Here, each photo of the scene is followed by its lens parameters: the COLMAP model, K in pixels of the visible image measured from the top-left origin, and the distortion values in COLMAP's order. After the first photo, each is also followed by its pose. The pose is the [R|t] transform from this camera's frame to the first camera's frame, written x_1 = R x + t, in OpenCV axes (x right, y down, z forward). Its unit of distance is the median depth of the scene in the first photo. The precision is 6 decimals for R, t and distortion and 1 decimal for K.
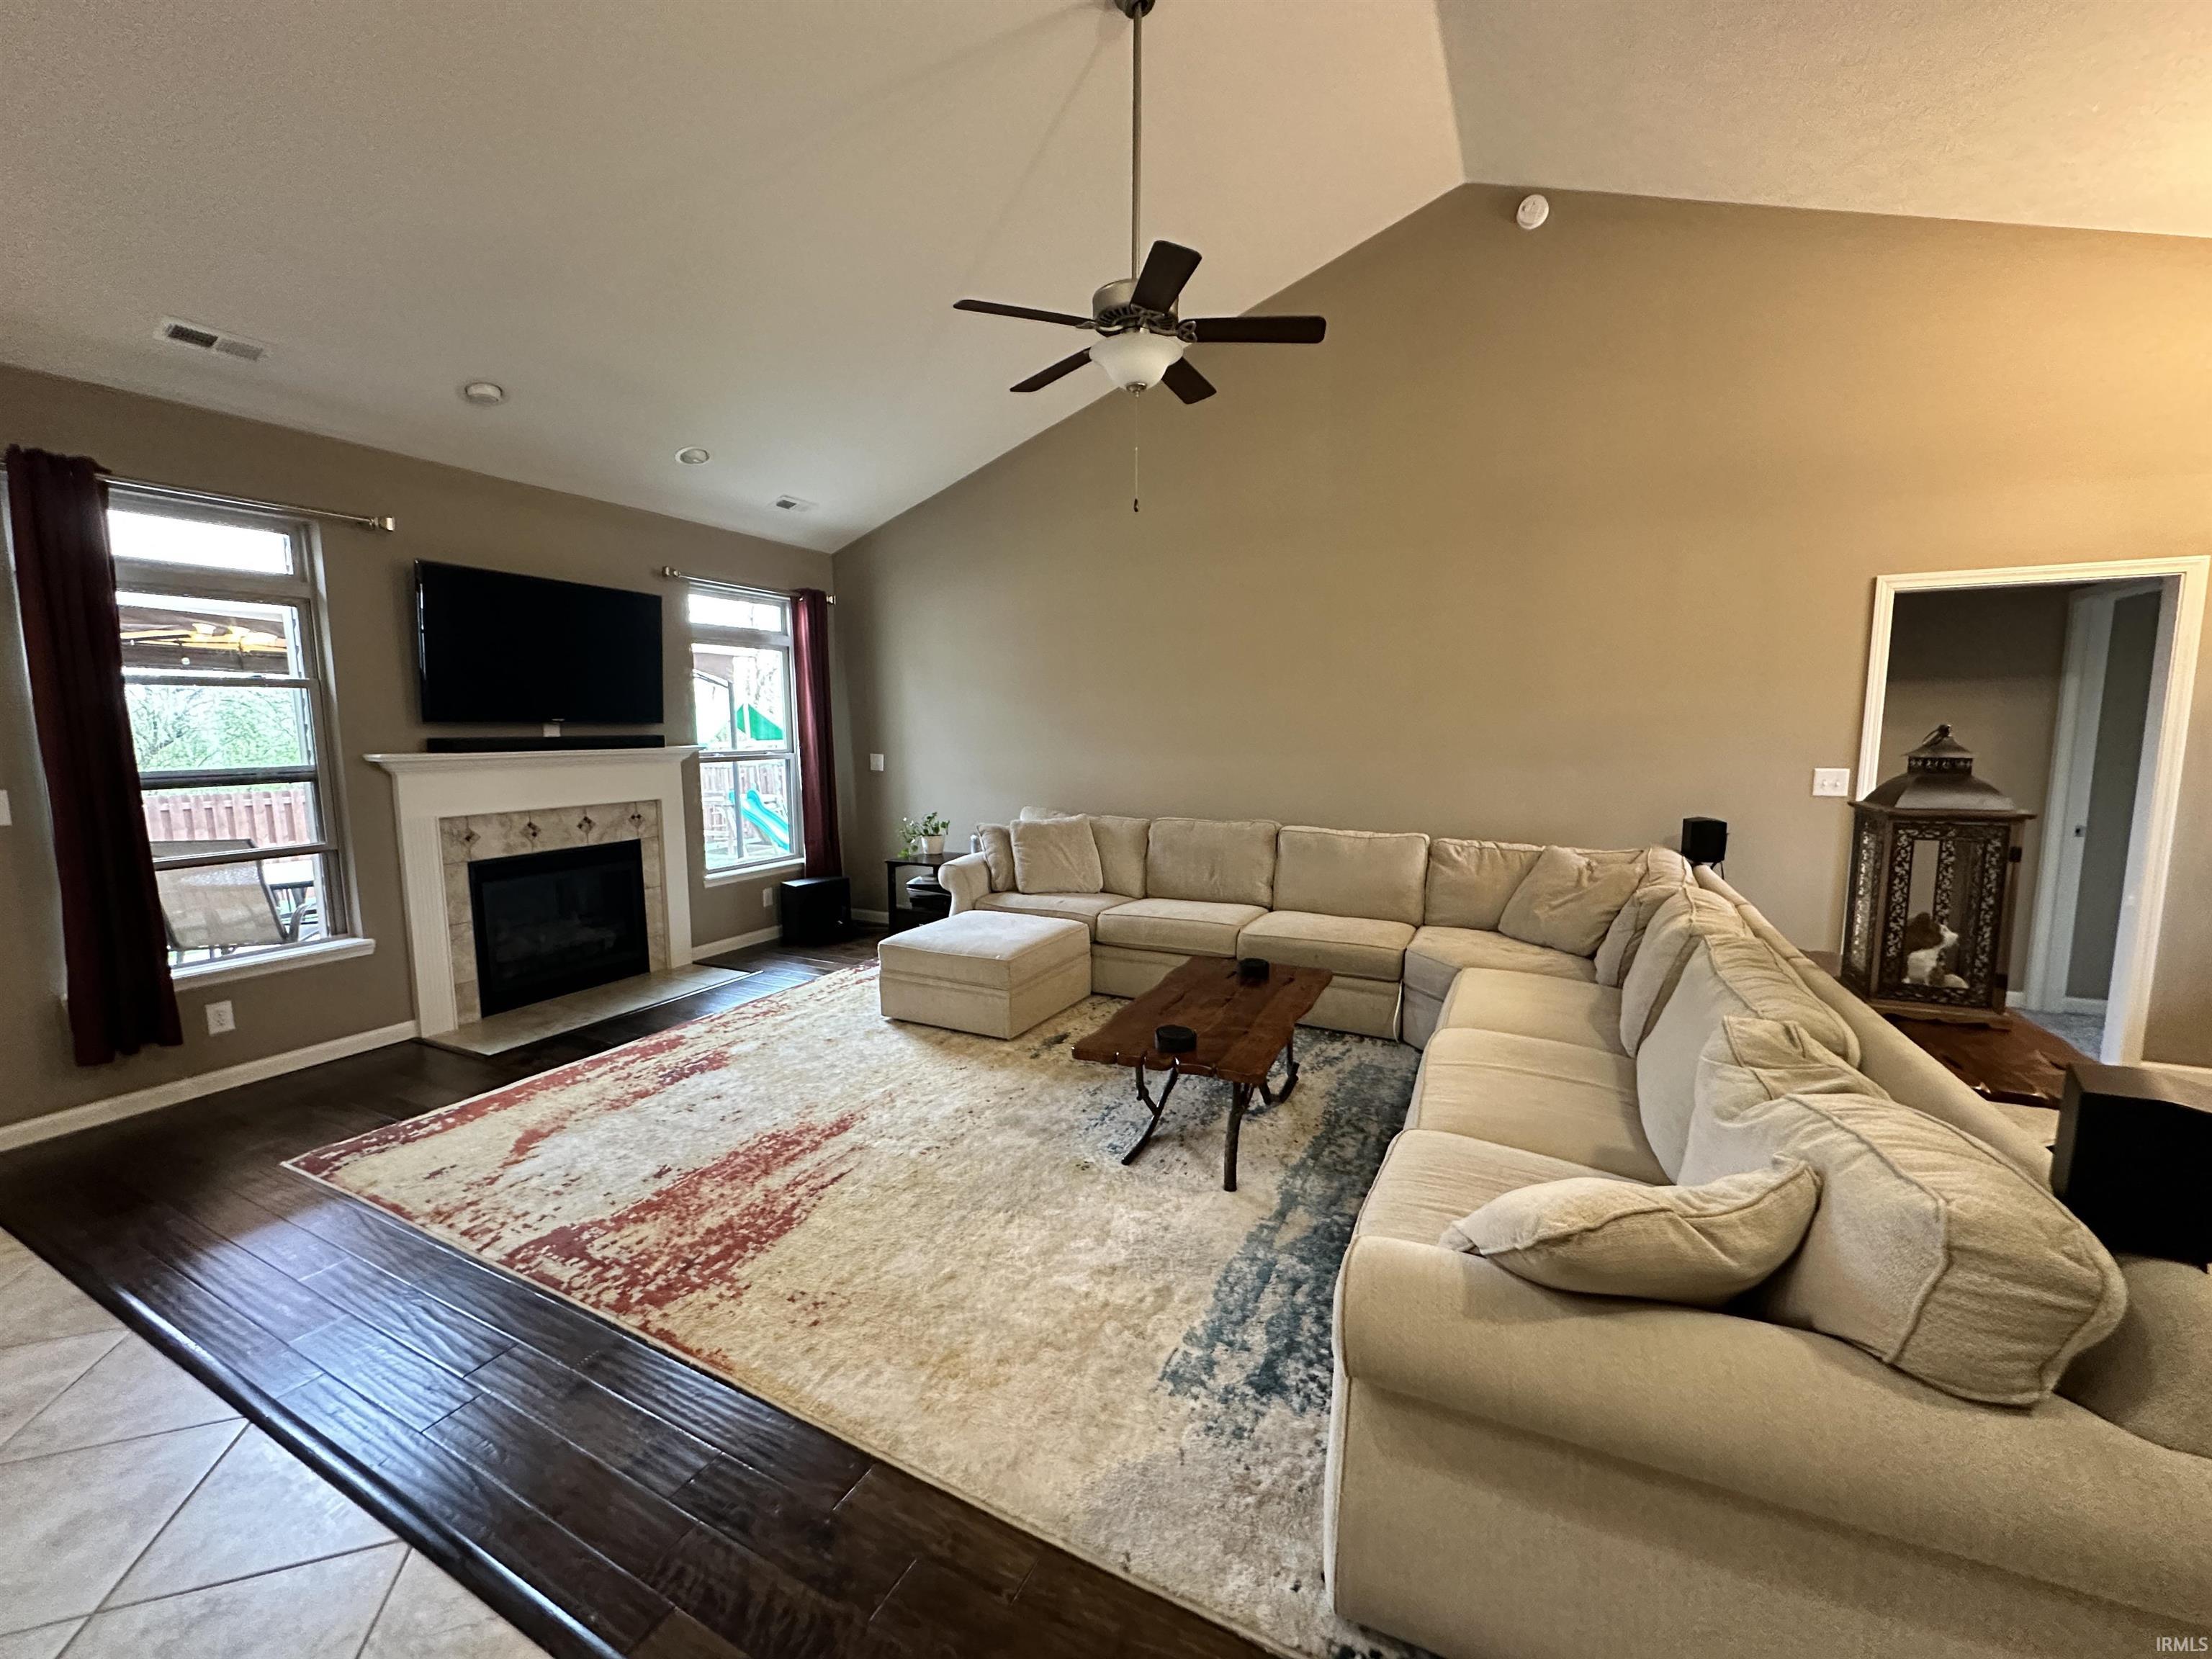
lens RADIAL K [[879.9, 0, 1108.3], [0, 879.9, 828.5], [0, 0, 1]] dist [-0.003542, 0.000585]
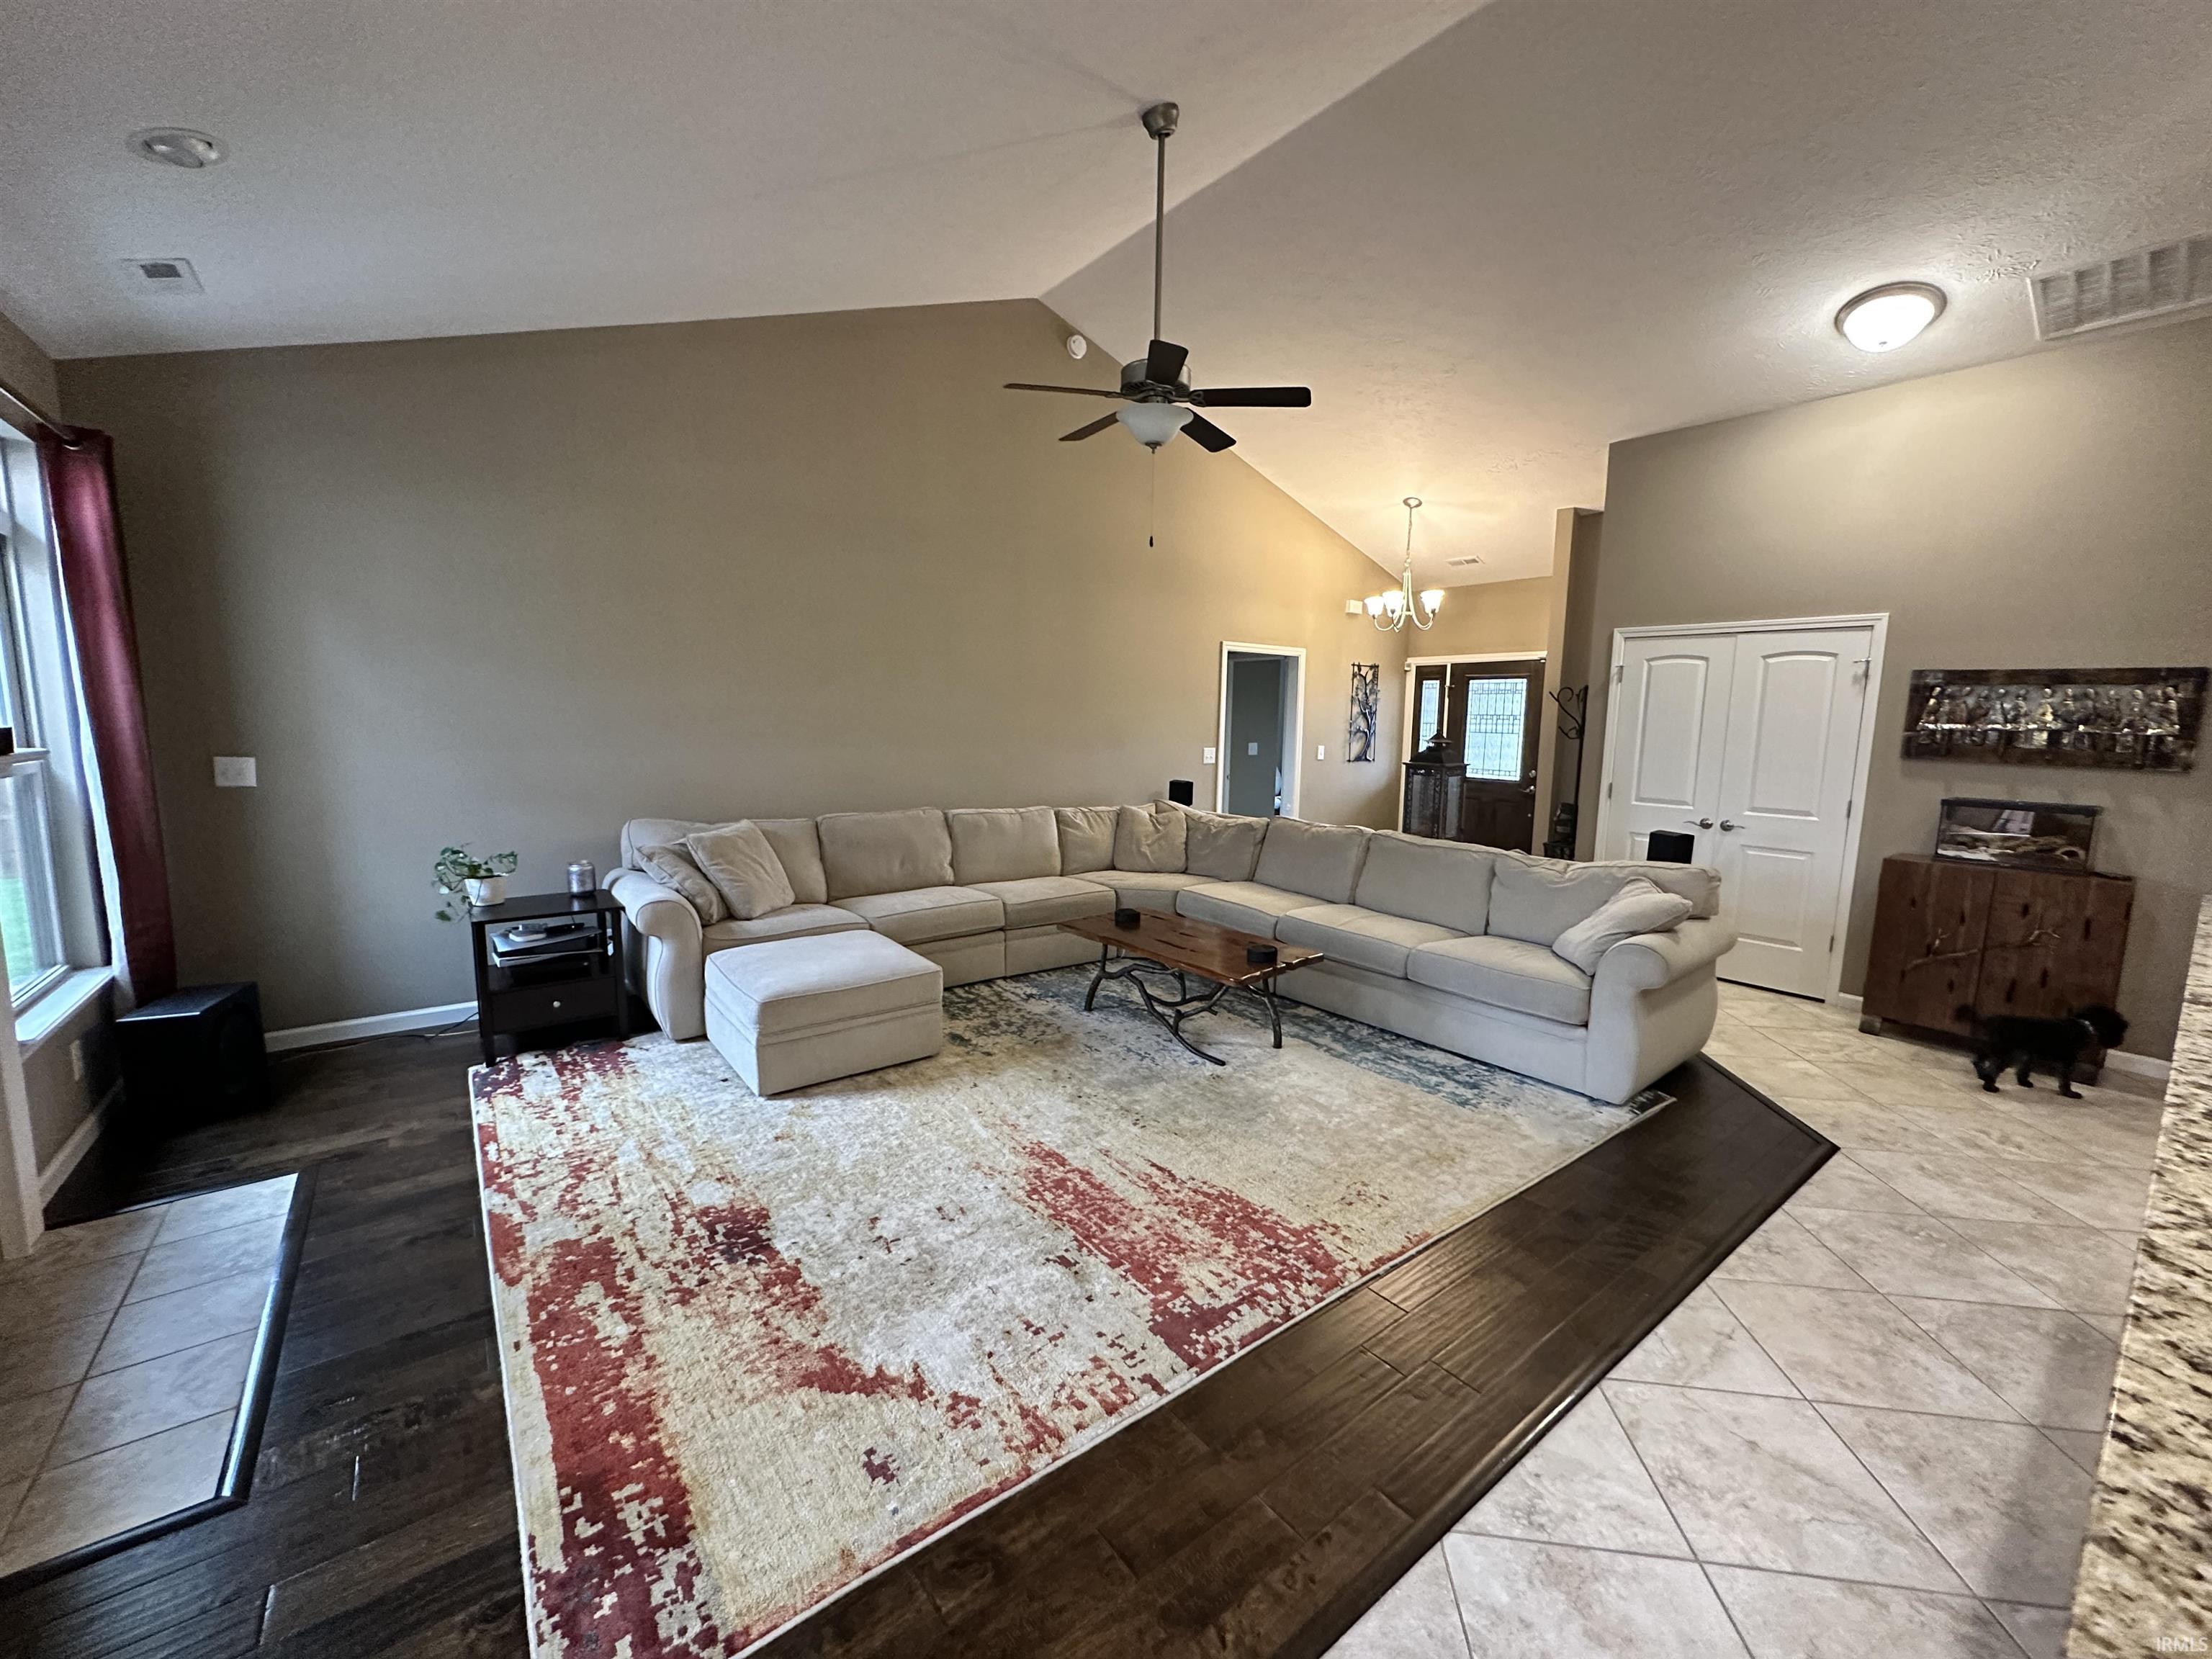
lens RADIAL K [[881.9, 0, 1106.0], [0, 881.9, 829.5], [0, 0, 1]] dist [-0.003407, 0.000469]
pose [[0.431404, -0.103180, 0.896239, -0.923111], [0.086240, 0.993605, 0.072877, -0.055696], [-0.898028, 0.045852, 0.437543, 0.448280]]
